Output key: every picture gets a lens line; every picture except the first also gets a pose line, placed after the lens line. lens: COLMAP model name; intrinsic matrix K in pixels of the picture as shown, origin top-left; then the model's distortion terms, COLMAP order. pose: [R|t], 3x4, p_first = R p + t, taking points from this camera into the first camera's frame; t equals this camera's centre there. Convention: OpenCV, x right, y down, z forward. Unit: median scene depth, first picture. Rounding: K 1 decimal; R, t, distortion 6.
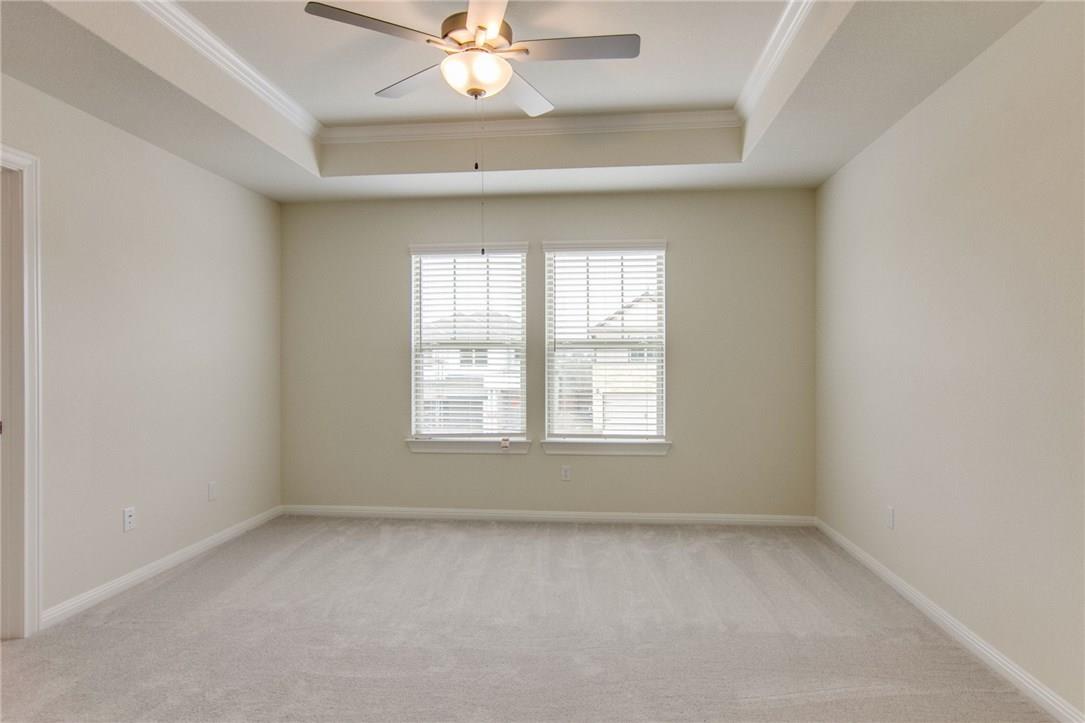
lens RADIAL K [[620.5, 0, 530.3], [0, 620.5, 362.7], [0, 0, 1]] dist [0.003141, 0.000219]
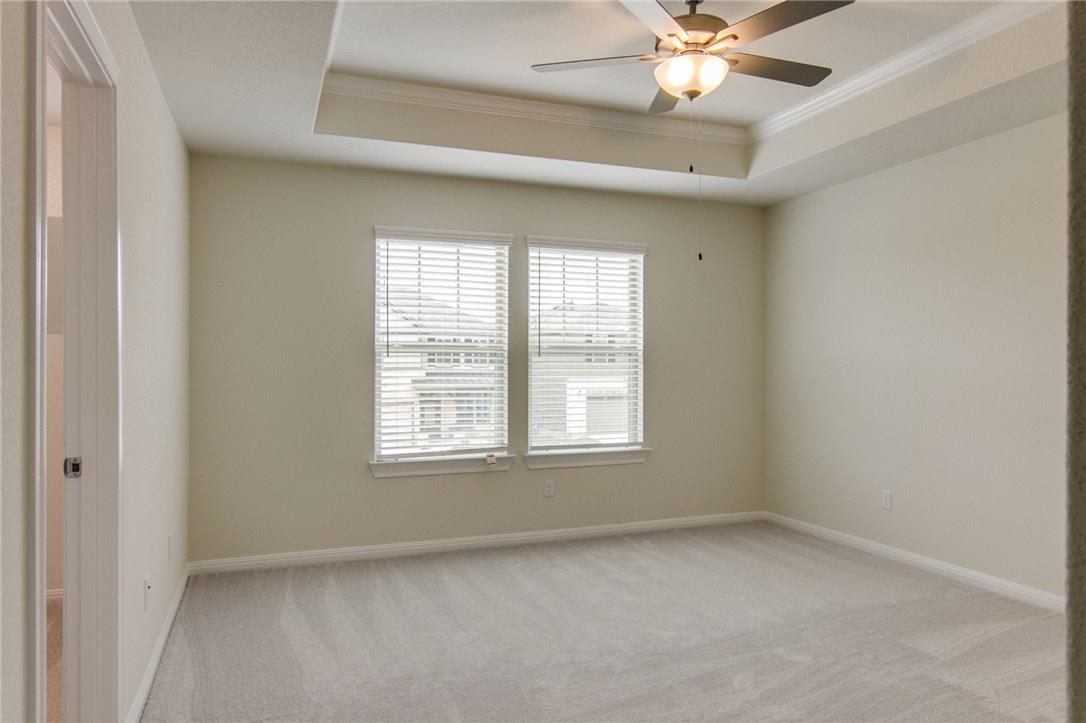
lens RADIAL K [[726.2, 0, 543.0], [0, 726.2, 361.5], [0, 0, 1]] dist [0.021537, -0.000180]
pose [[0.892767, 0.004158, 0.450499, -0.437594], [0.000946, 0.999938, -0.011104, 0.001739], [-0.450517, 0.010339, 0.892708, 0.040246]]
